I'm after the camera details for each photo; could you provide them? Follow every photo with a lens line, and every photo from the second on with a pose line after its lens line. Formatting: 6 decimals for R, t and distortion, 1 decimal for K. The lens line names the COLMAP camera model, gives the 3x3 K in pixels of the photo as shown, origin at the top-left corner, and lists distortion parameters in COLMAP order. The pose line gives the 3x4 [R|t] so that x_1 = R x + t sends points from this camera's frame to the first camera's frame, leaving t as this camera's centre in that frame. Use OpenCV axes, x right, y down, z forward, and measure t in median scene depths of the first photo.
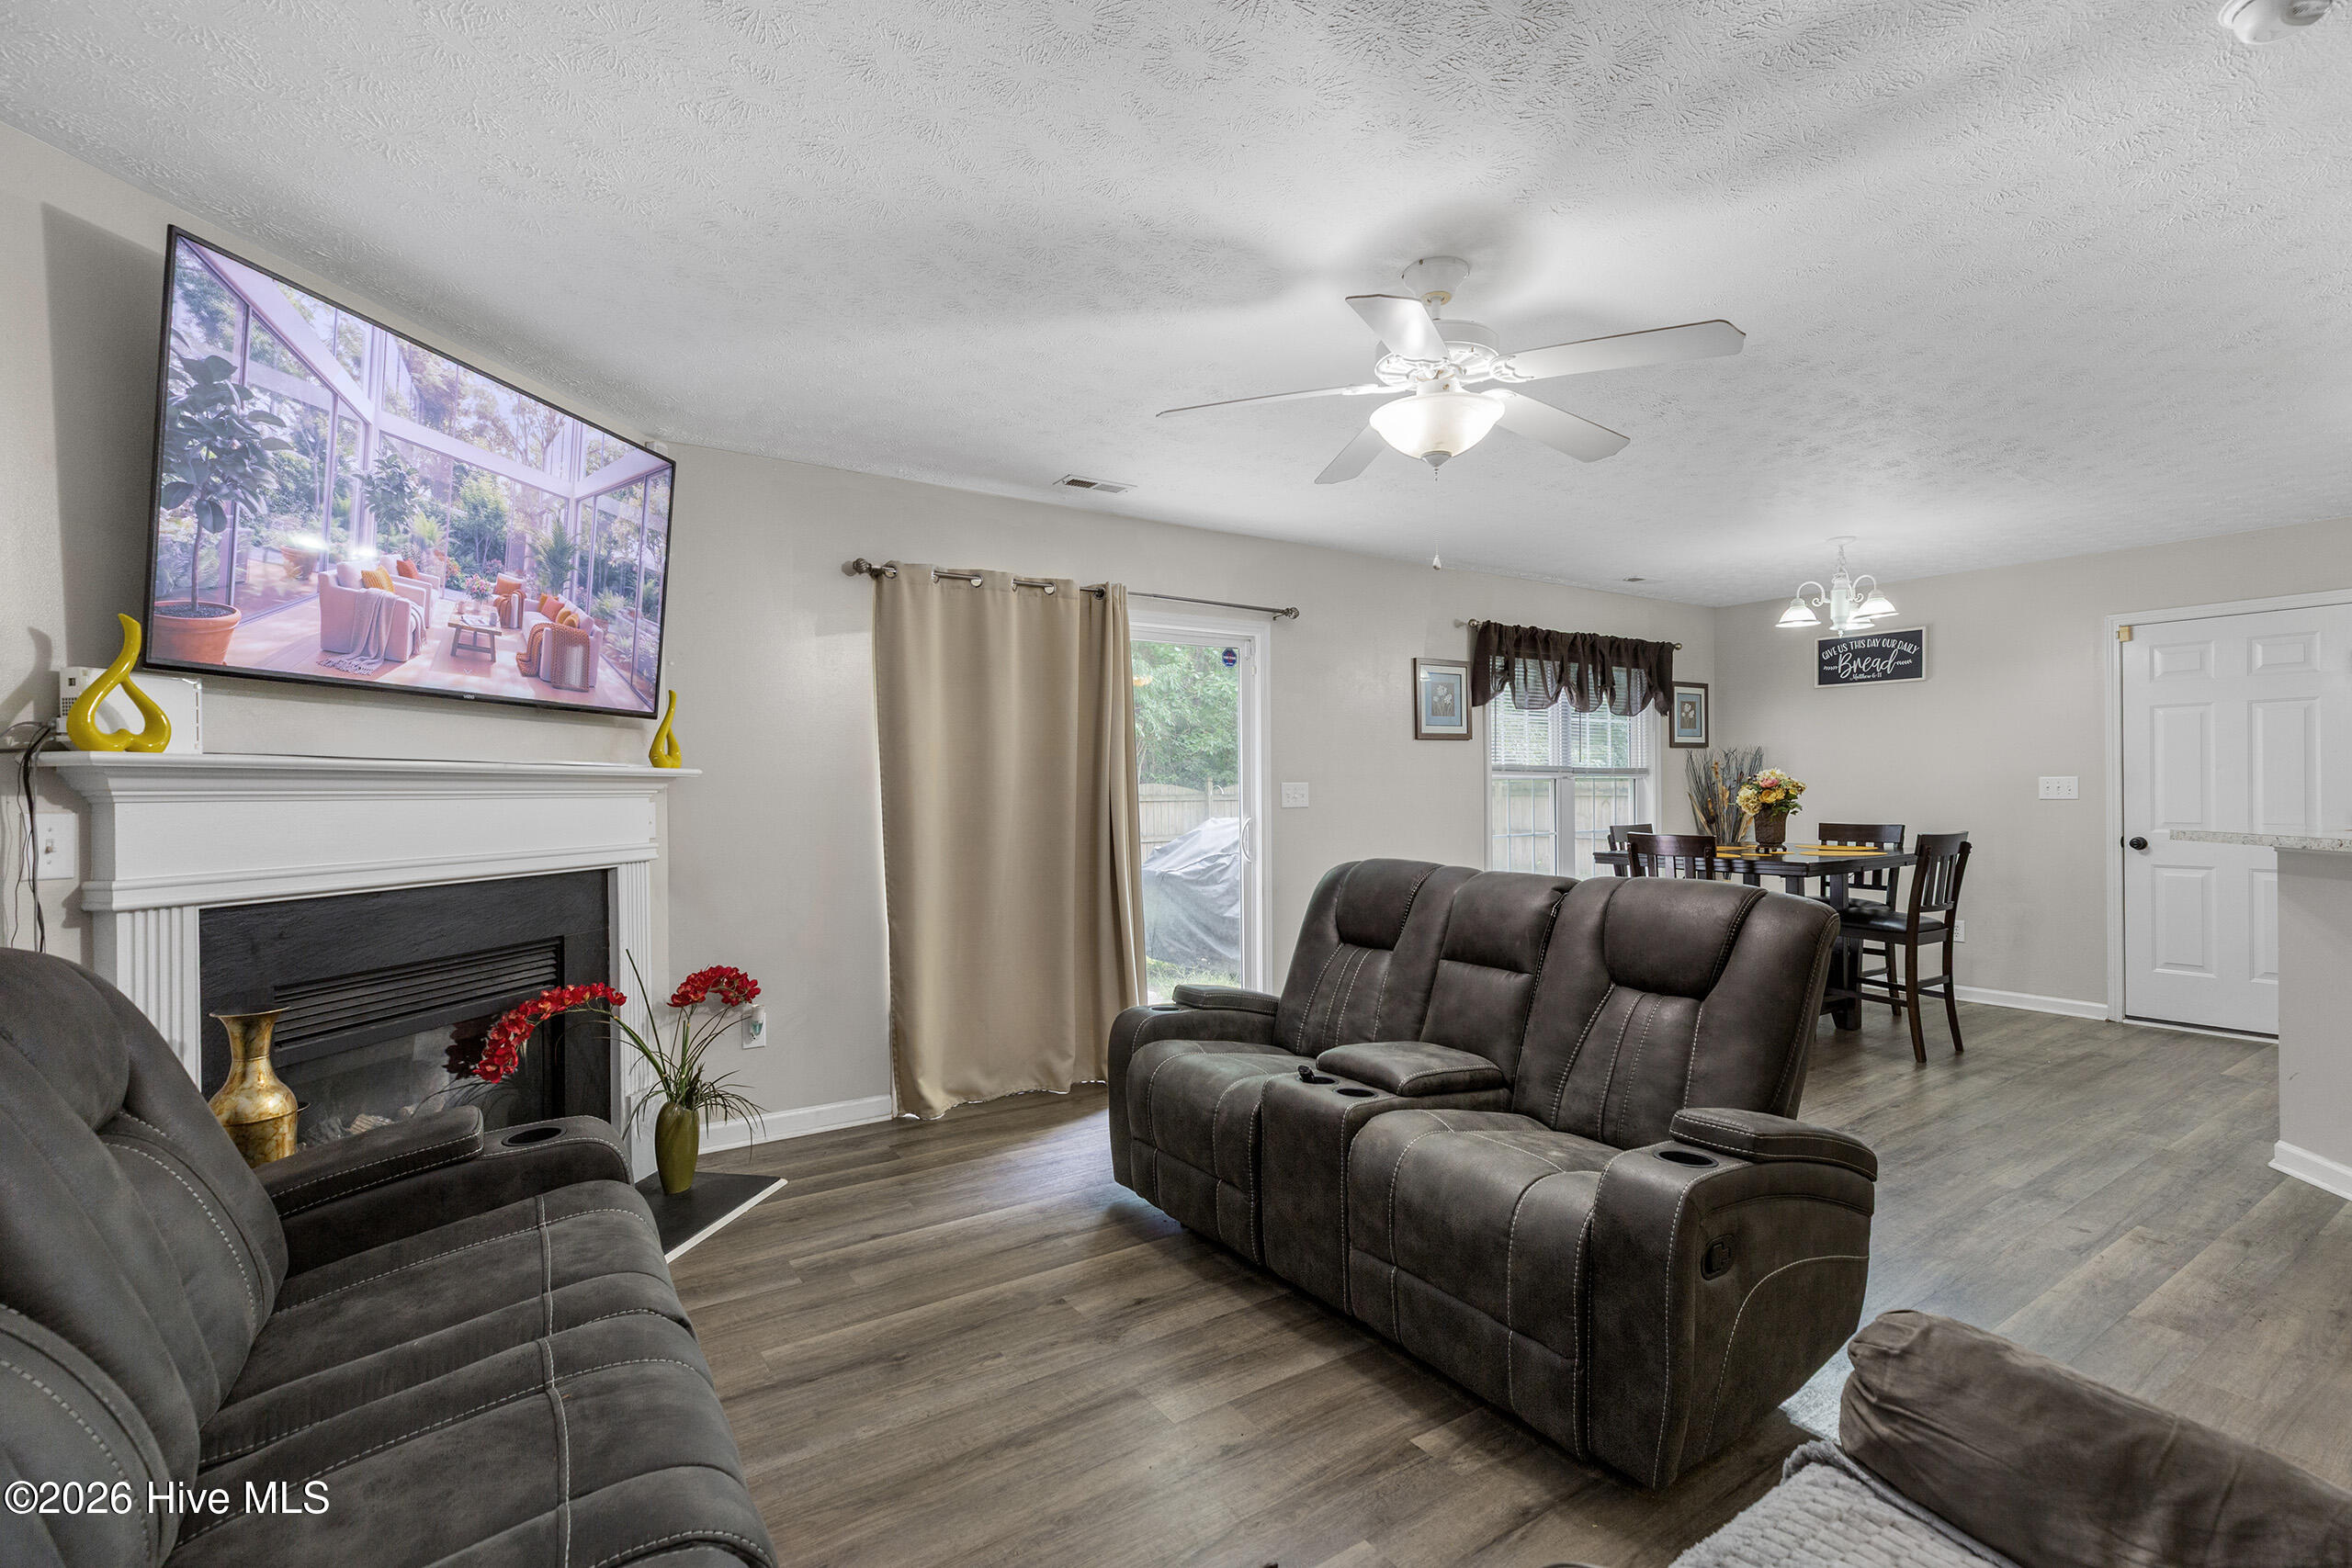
lens RADIAL K [[1041.2, 0, 1176.0], [0, 1041.2, 784.0], [0, 0, 1]] dist [0.001048, 0.000189]
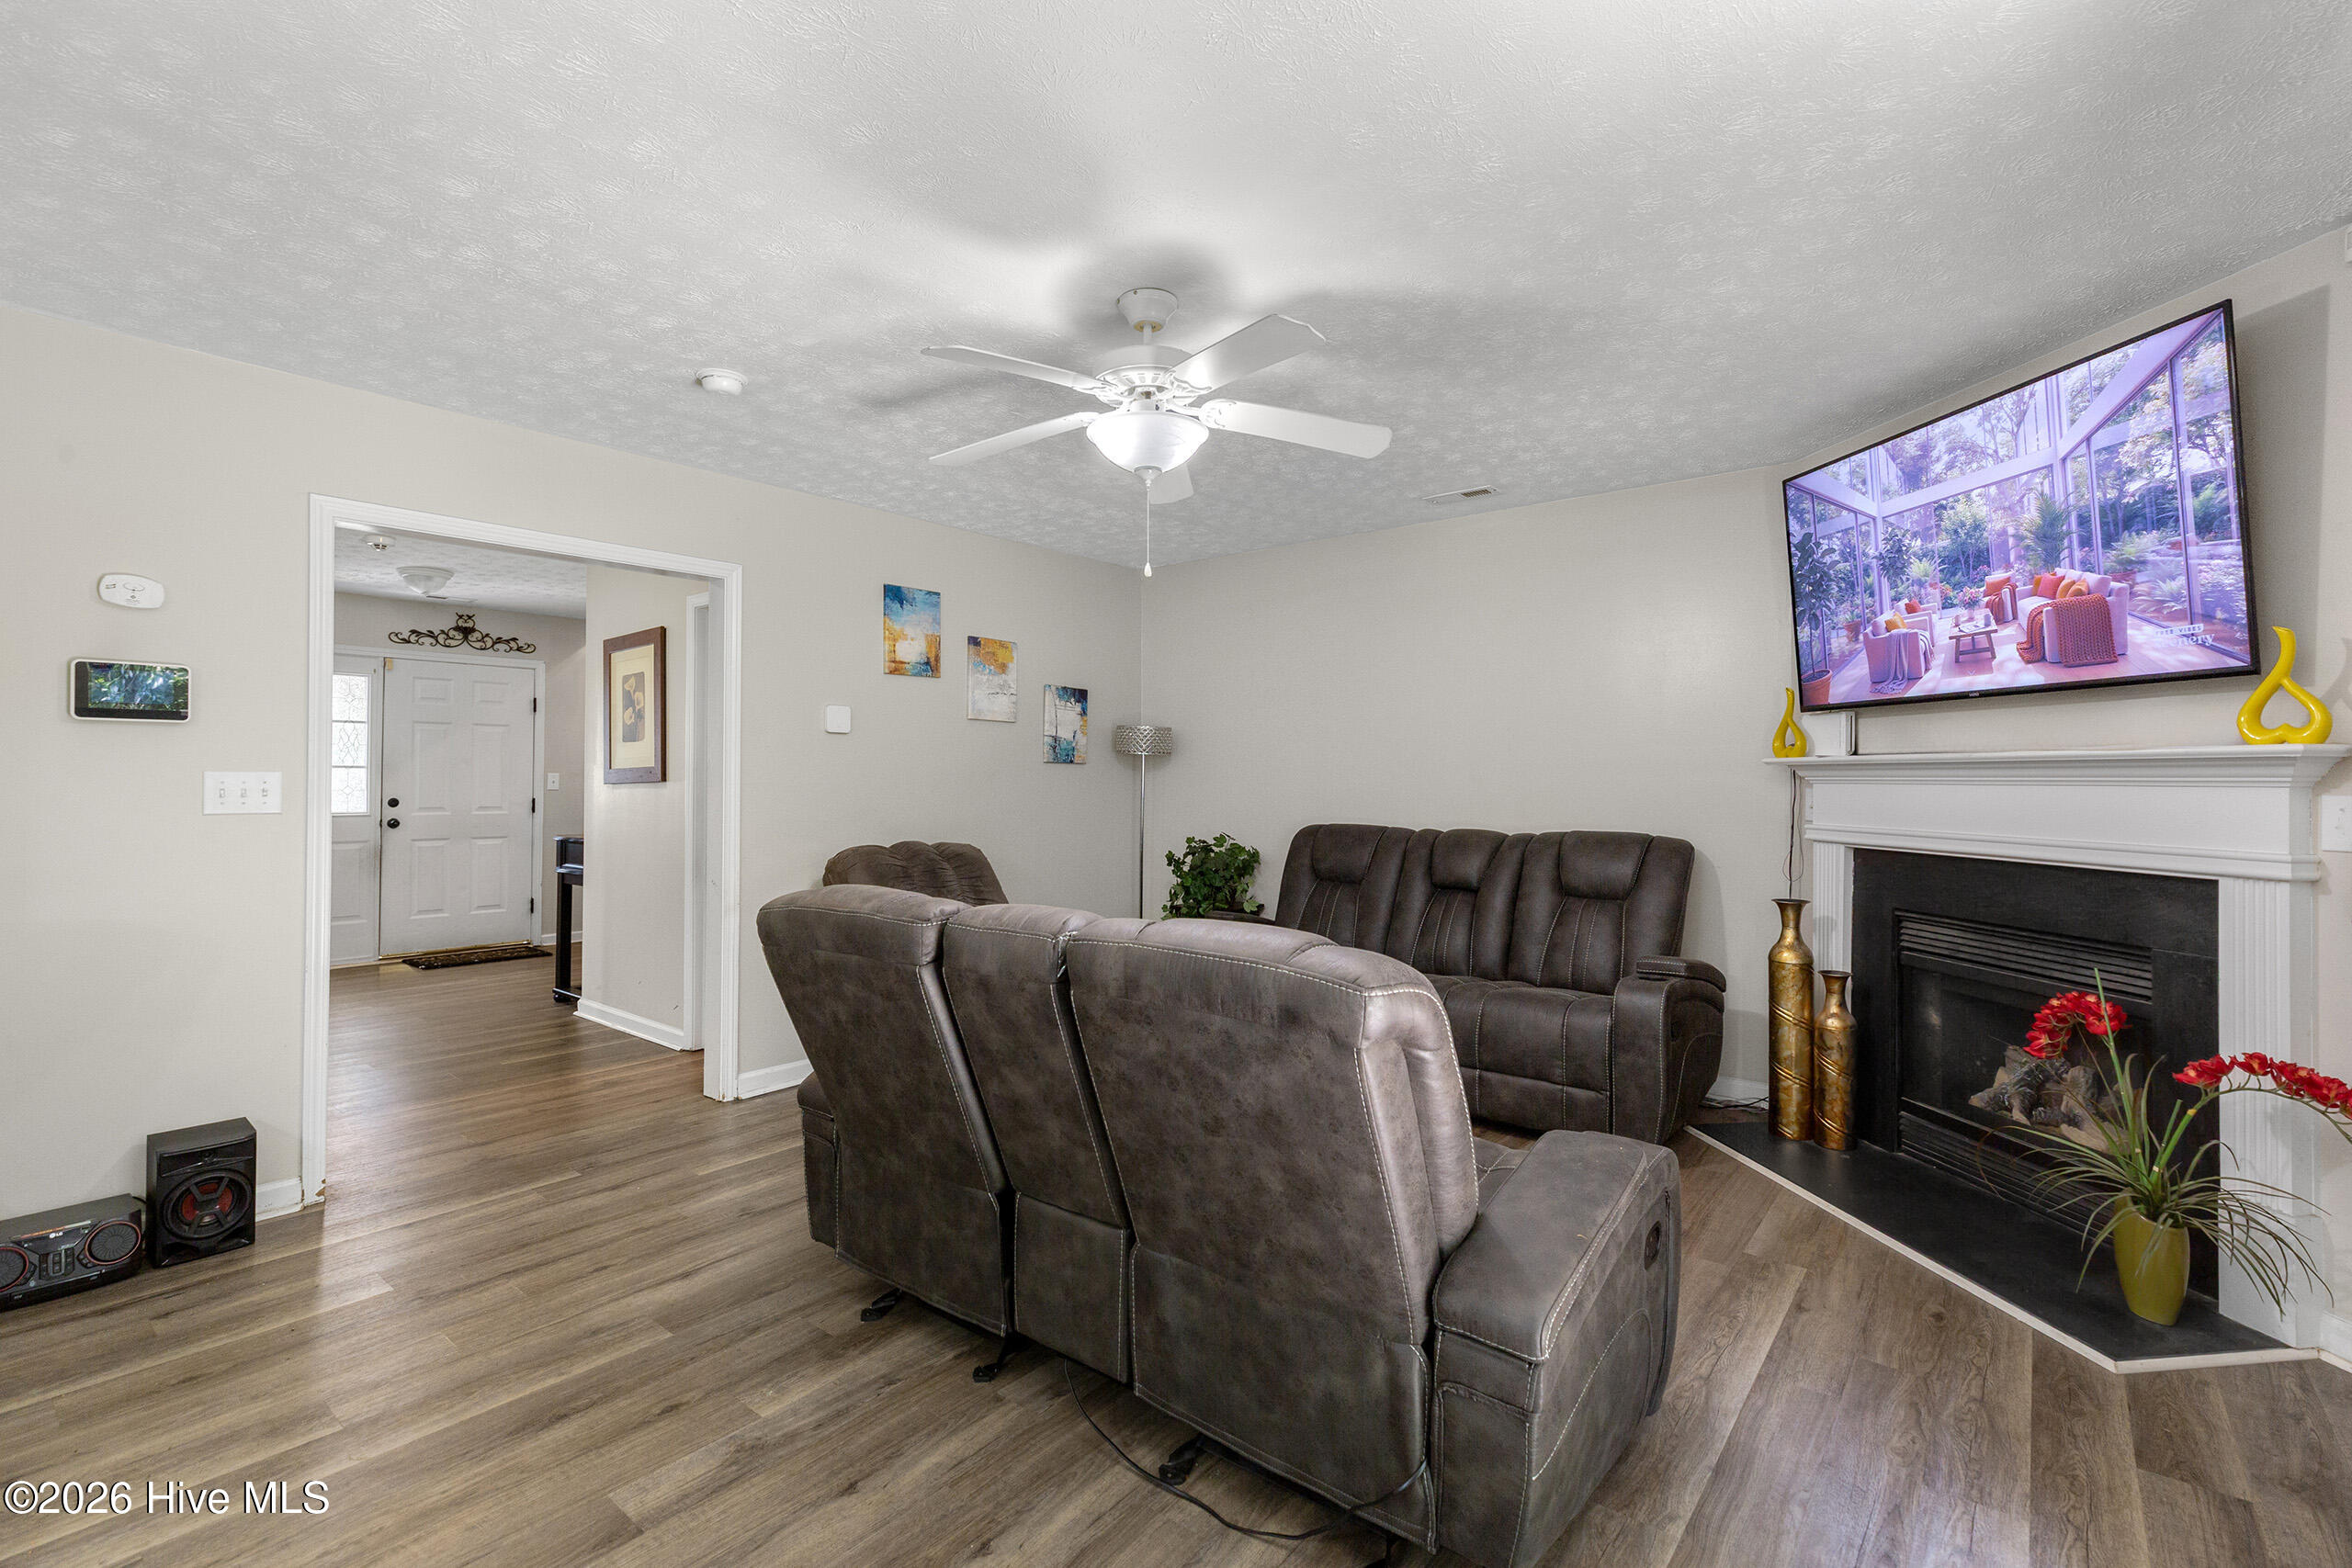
lens RADIAL K [[1055.5, 0, 1171.0], [0, 1055.5, 772.1], [0, 0, 1]] dist [-0.000092, -0.000290]
pose [[-0.959098, 0.005253, -0.283027, 0.478382], [0.007648, 0.999944, -0.007358, 0.002479], [0.282972, -0.009222, -0.959084, 1.821957]]
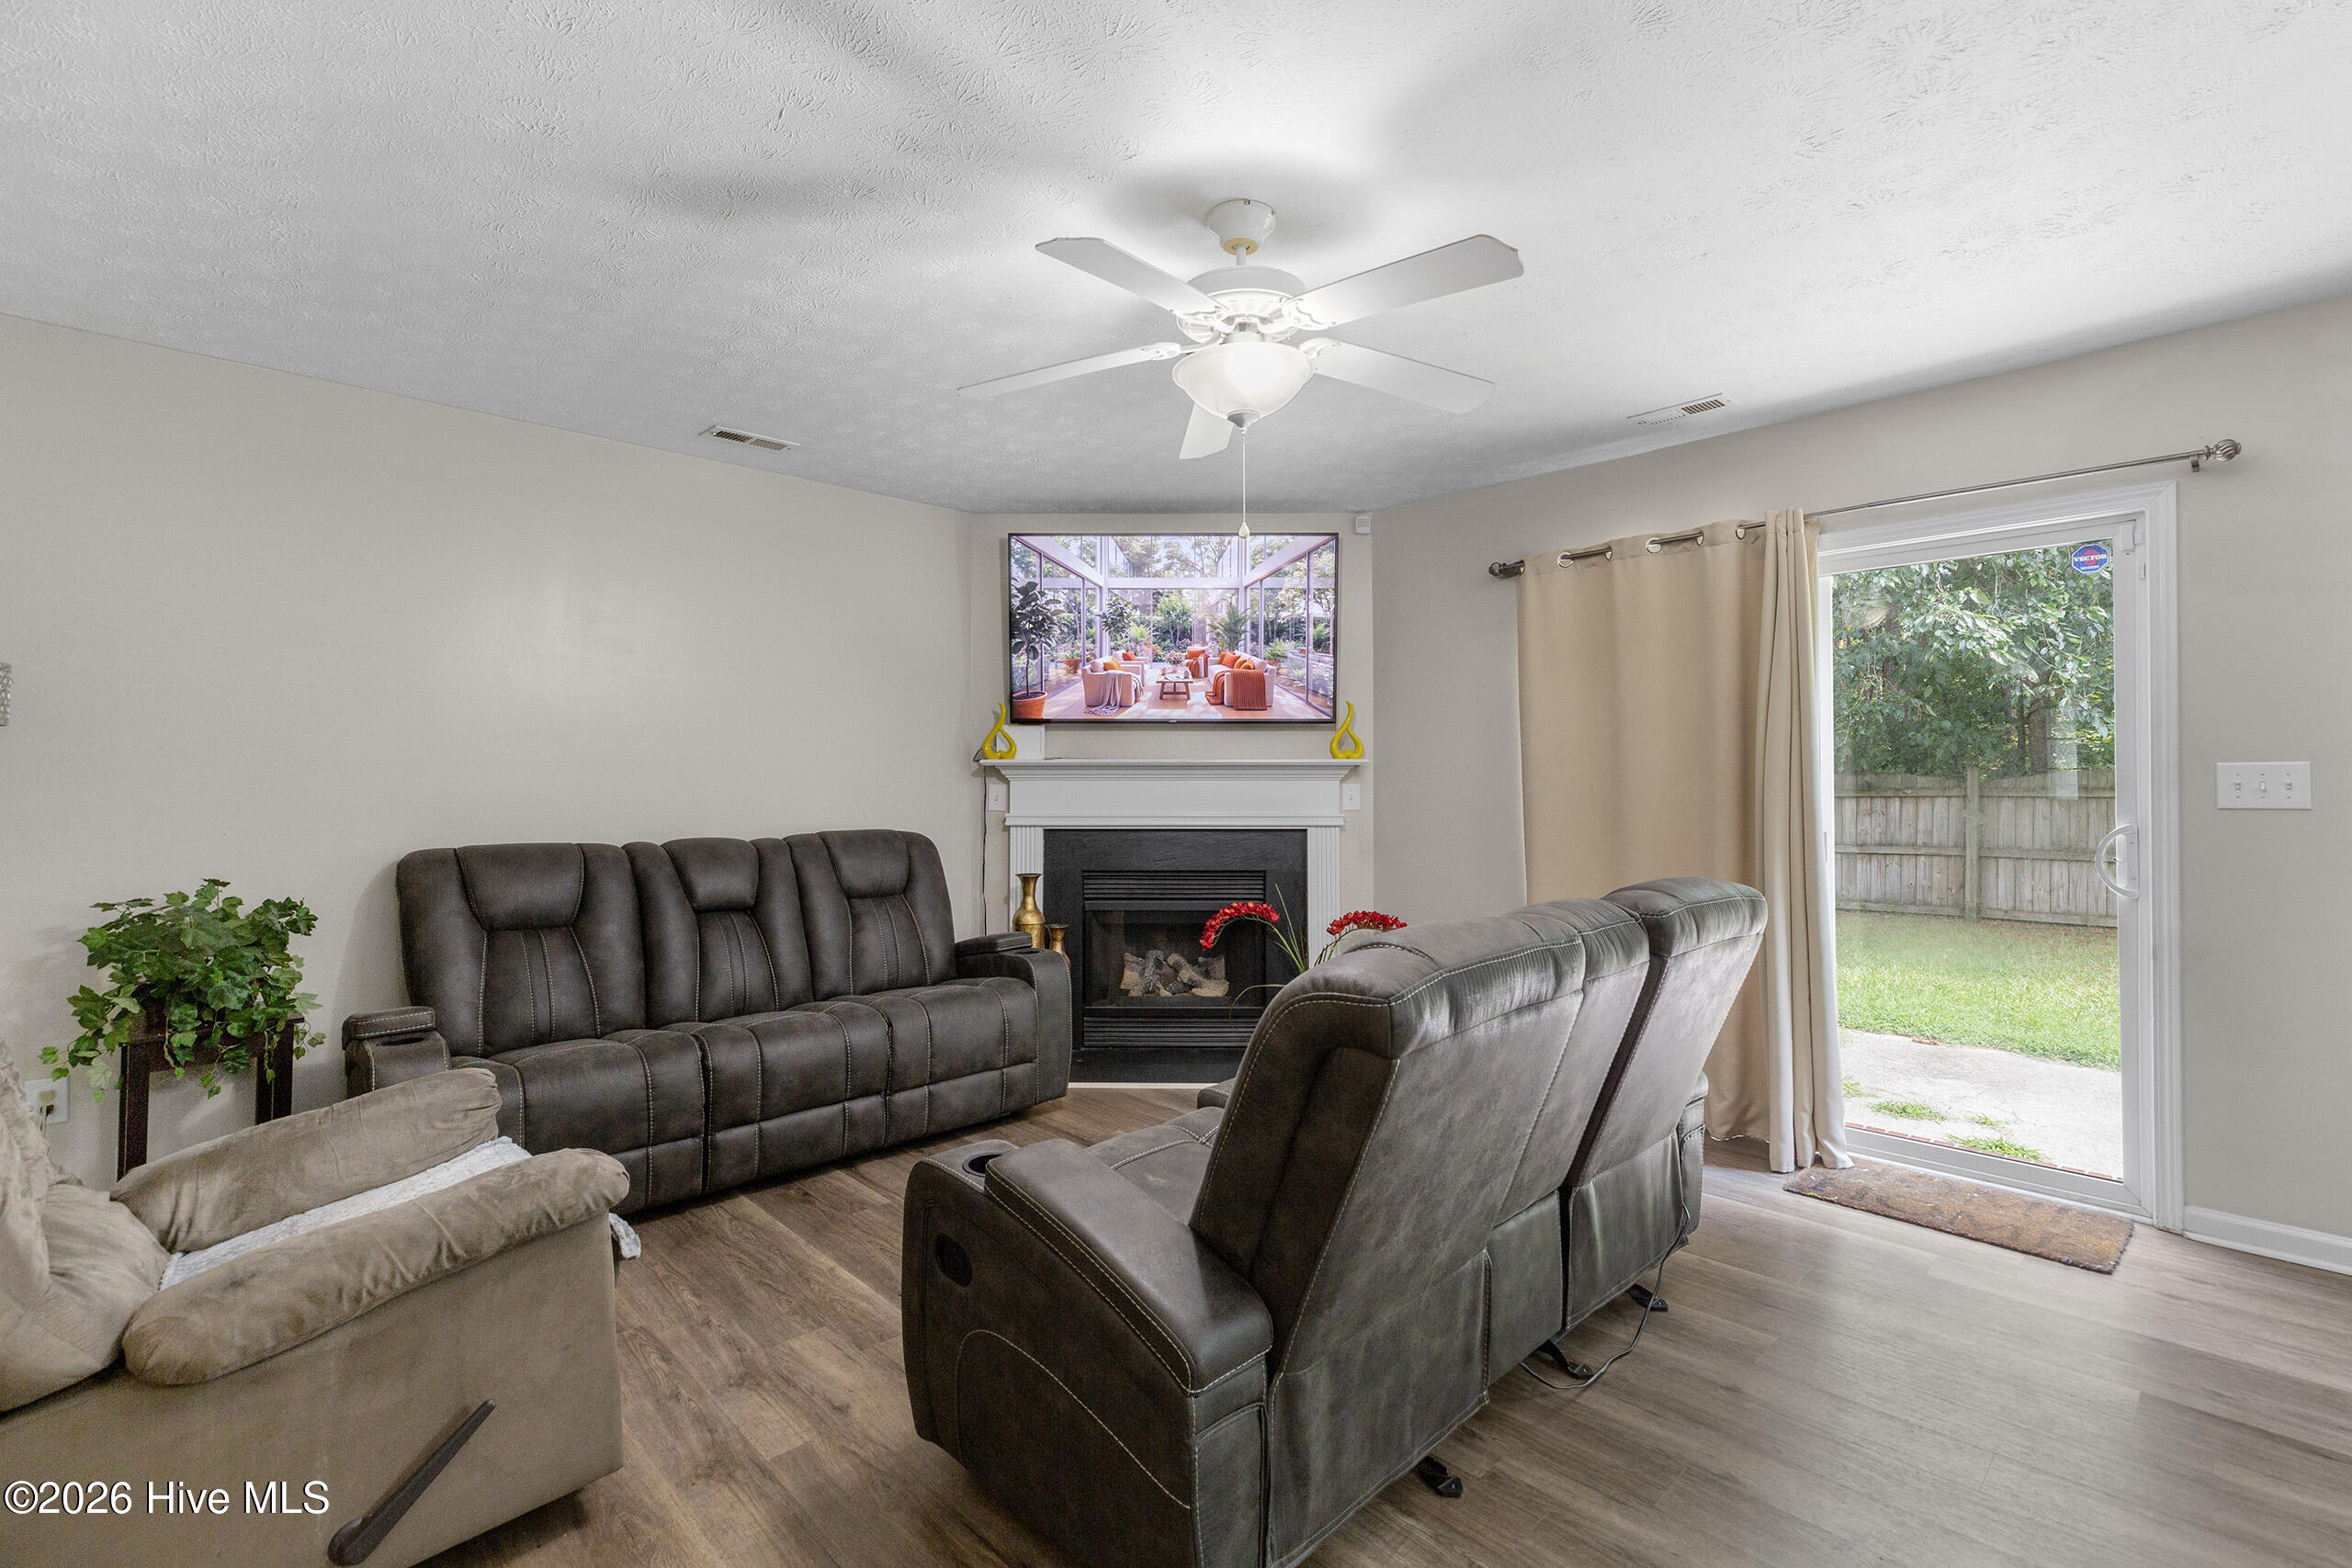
lens RADIAL K [[1041.2, 0, 1176.0], [0, 1041.2, 784.0], [0, 0, 1]] dist [0.001048, 0.000189]
pose [[0.181101, 0.008934, -0.983424, 1.013330], [0.004506, 0.999941, 0.009914, 0.003335], [0.983454, -0.006227, 0.181050, 0.677733]]
